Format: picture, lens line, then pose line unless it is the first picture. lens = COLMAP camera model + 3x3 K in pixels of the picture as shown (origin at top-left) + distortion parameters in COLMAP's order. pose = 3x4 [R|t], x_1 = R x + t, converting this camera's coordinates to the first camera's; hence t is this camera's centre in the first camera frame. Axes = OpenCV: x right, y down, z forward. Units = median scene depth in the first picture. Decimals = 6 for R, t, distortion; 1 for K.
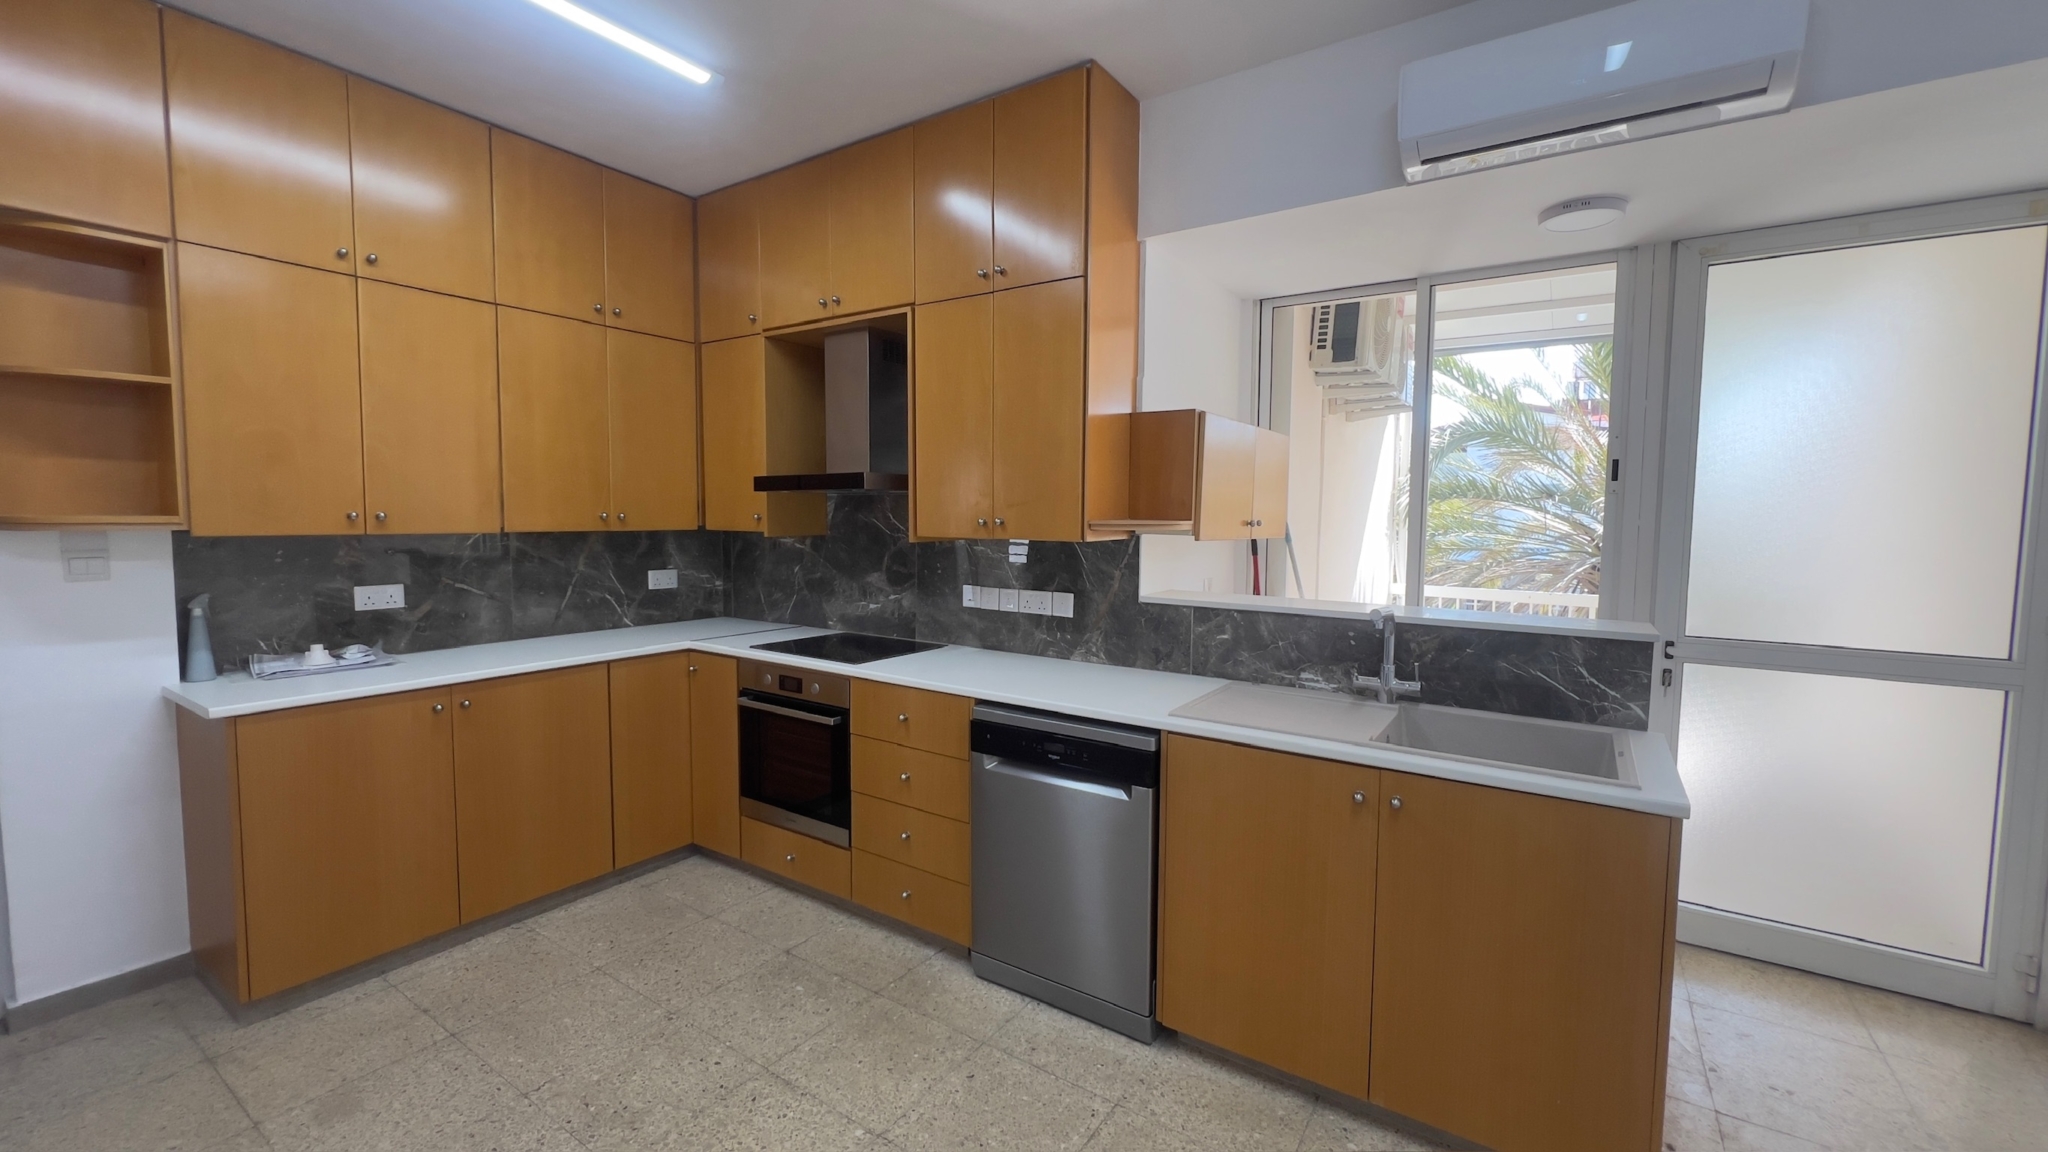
lens RADIAL K [[819.2, 0, 1018.2], [0, 819.2, 570.1], [0, 0, 1]] dist [-0.003187, 0.000904]
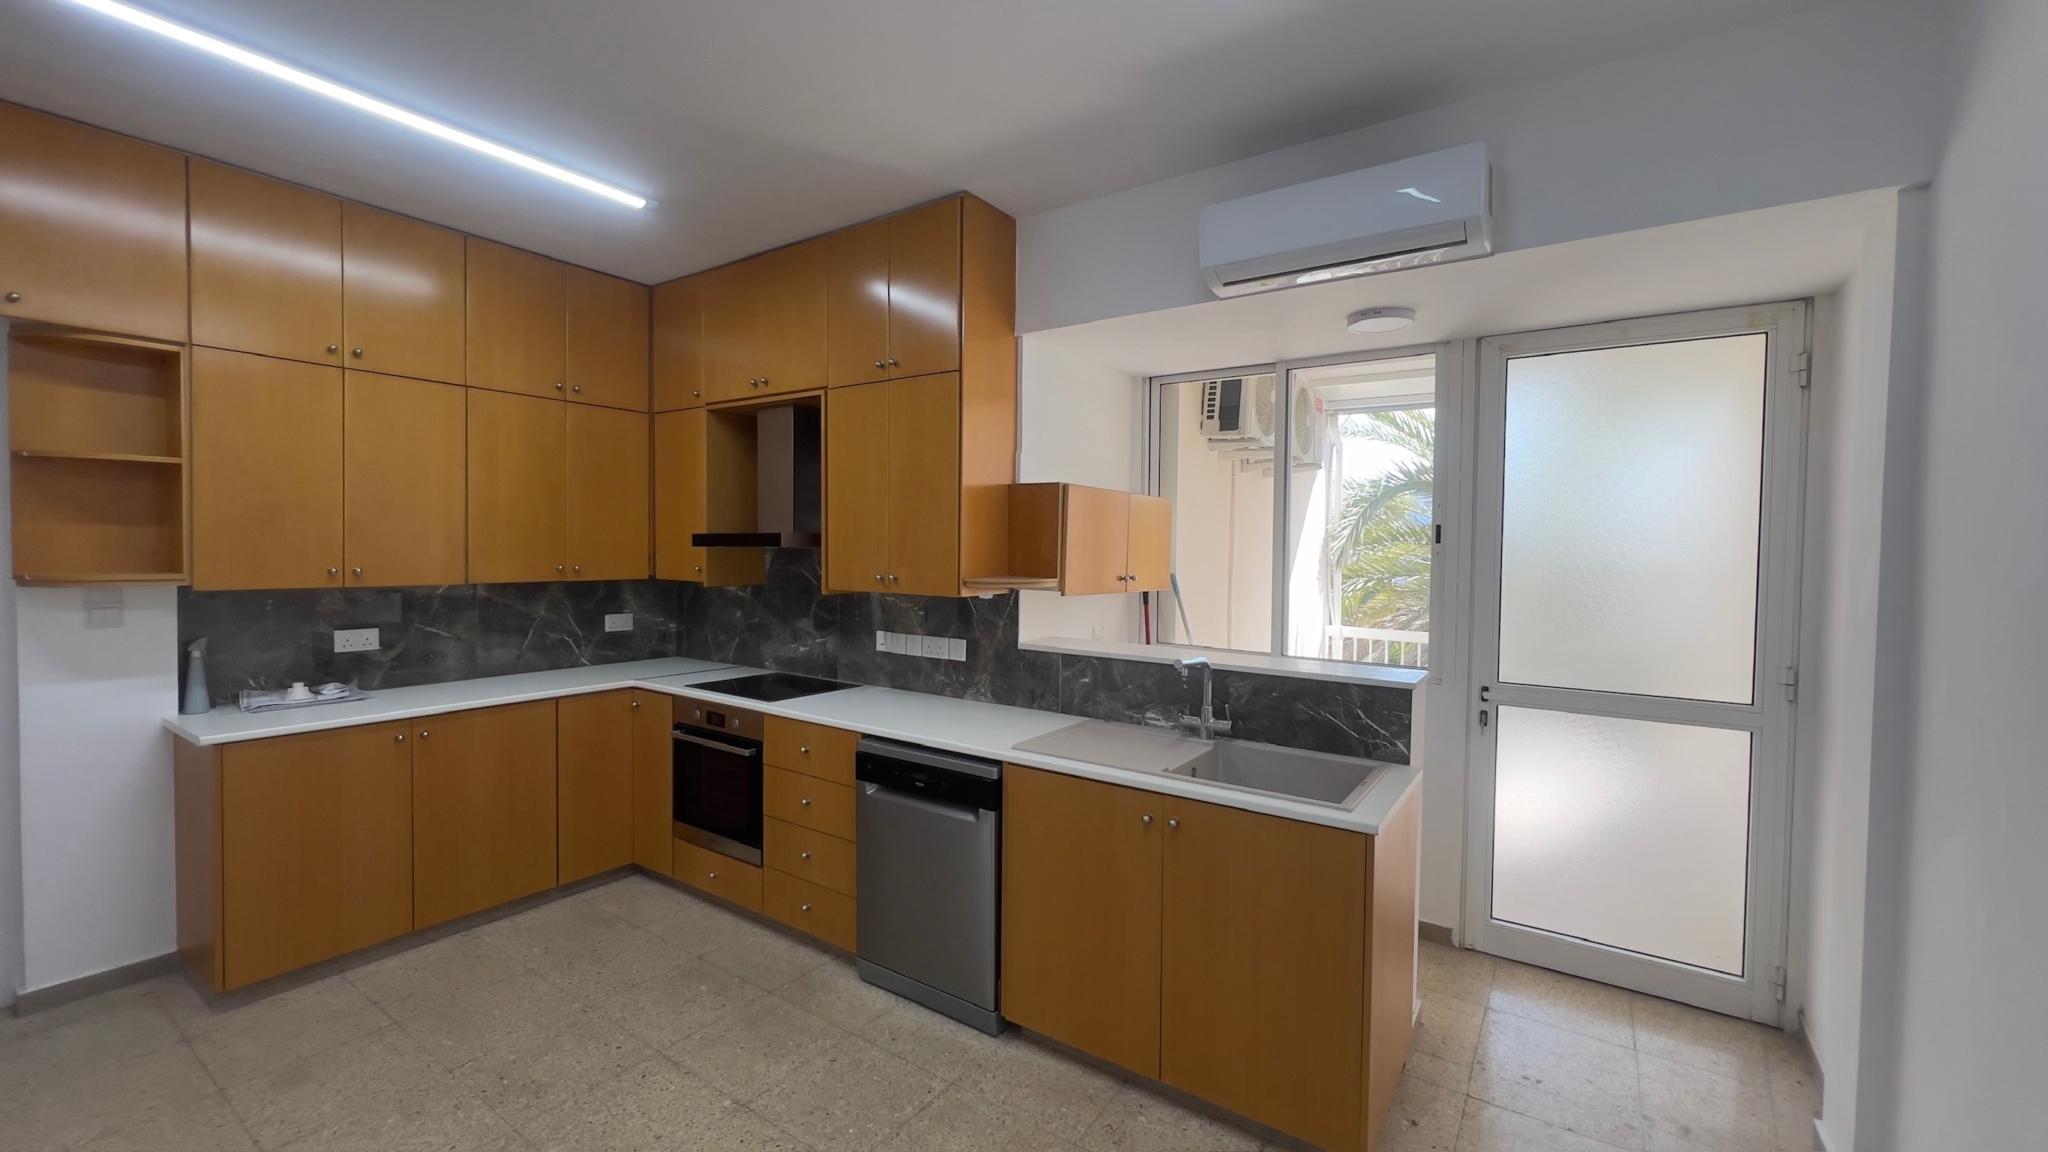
lens RADIAL K [[819.2, 0, 1018.2], [0, 819.2, 570.3], [0, 0, 1]] dist [-0.003187, 0.000904]
pose [[0.999942, 0.004452, -0.009847, 0.160342], [-0.004856, 0.999134, -0.041331, -0.022900], [0.009654, 0.041377, 0.999097, -0.141726]]
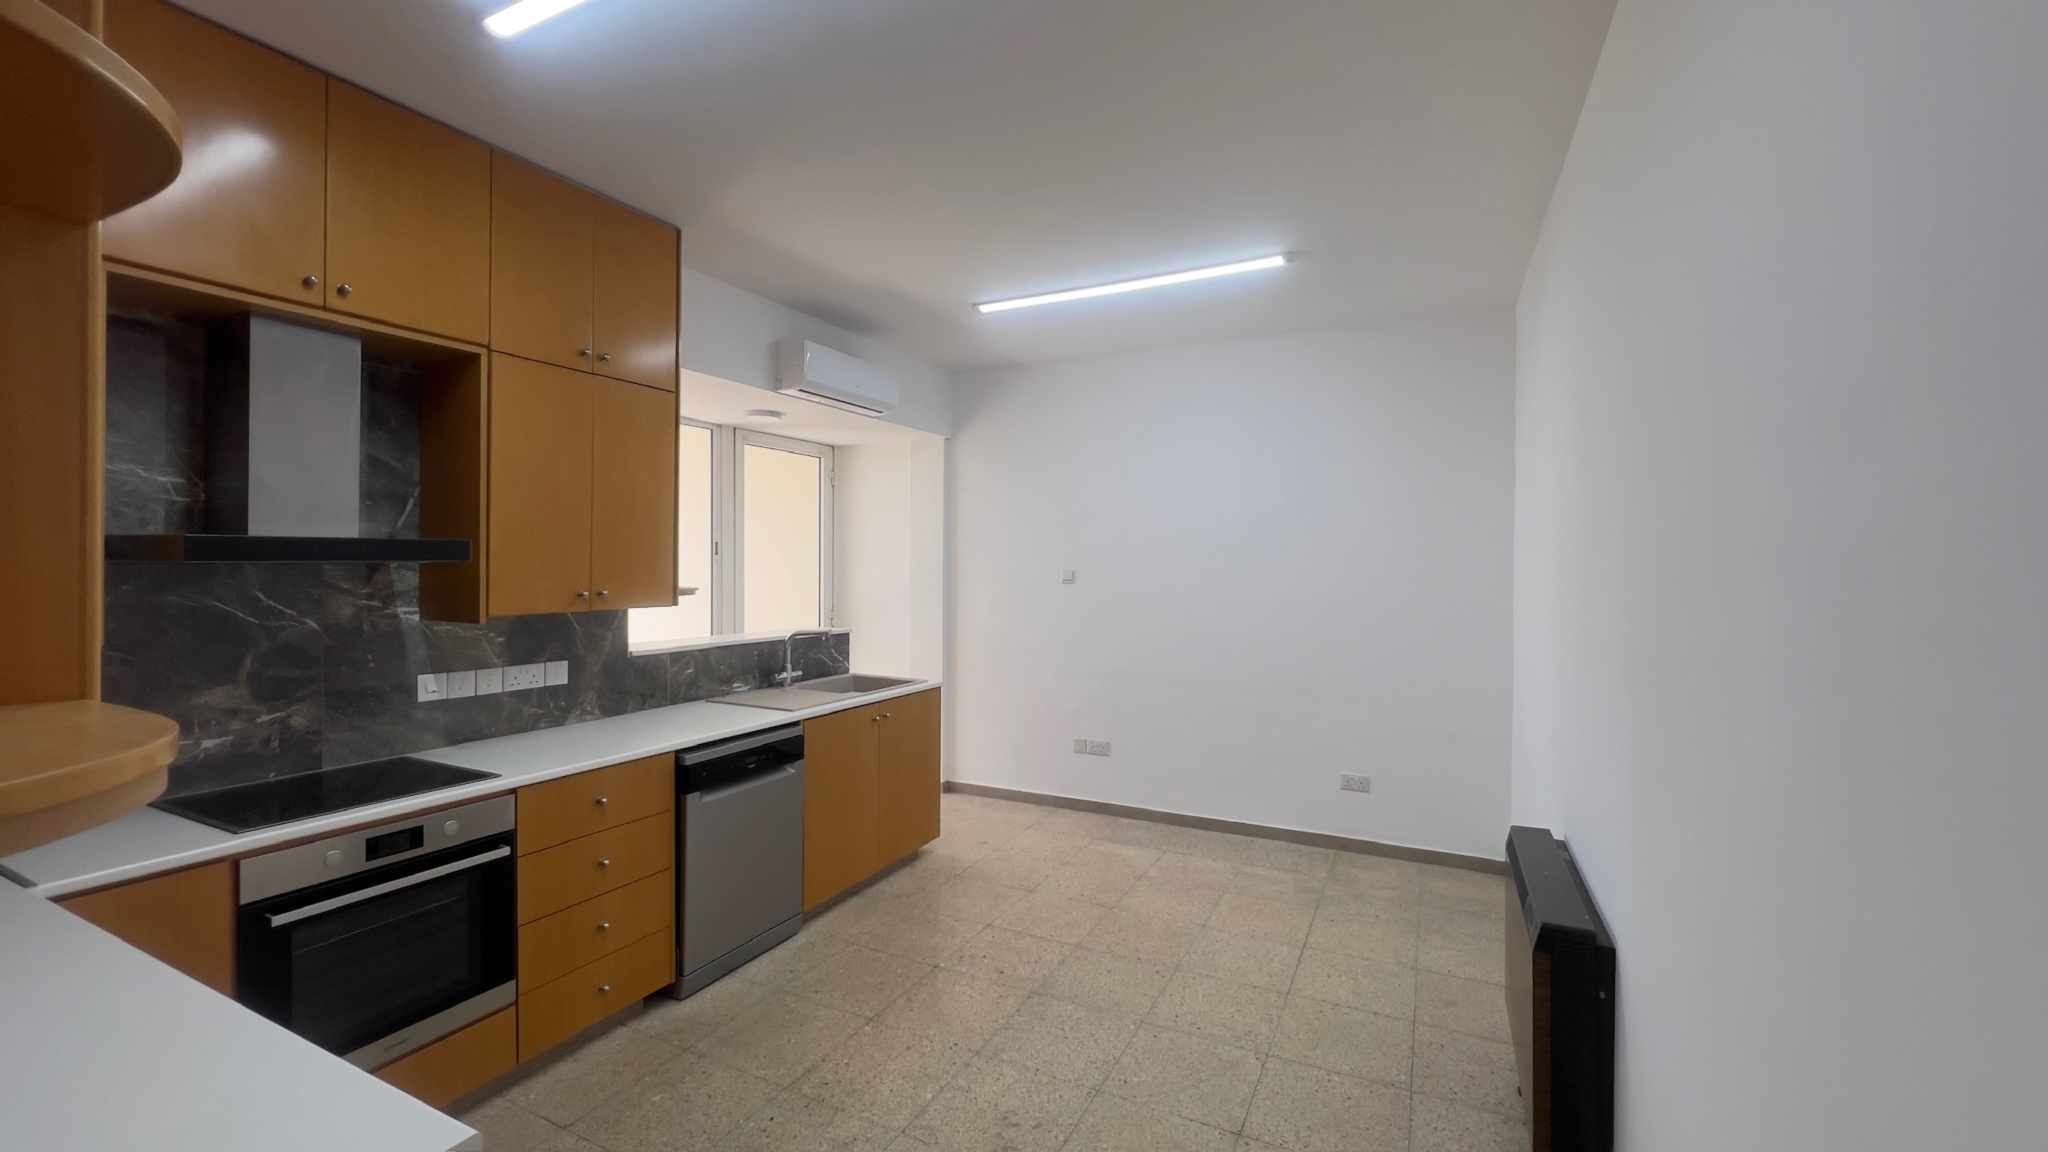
lens RADIAL K [[819.2, 0, 1022.1], [0, 819.2, 571.2], [0, 0, 1]] dist [-0.003187, 0.000904]
pose [[-0.132012, -0.015929, 0.991120, -1.103865], [0.065649, 0.997535, 0.024776, -0.076425], [-0.989072, 0.068337, -0.130641, 0.594709]]
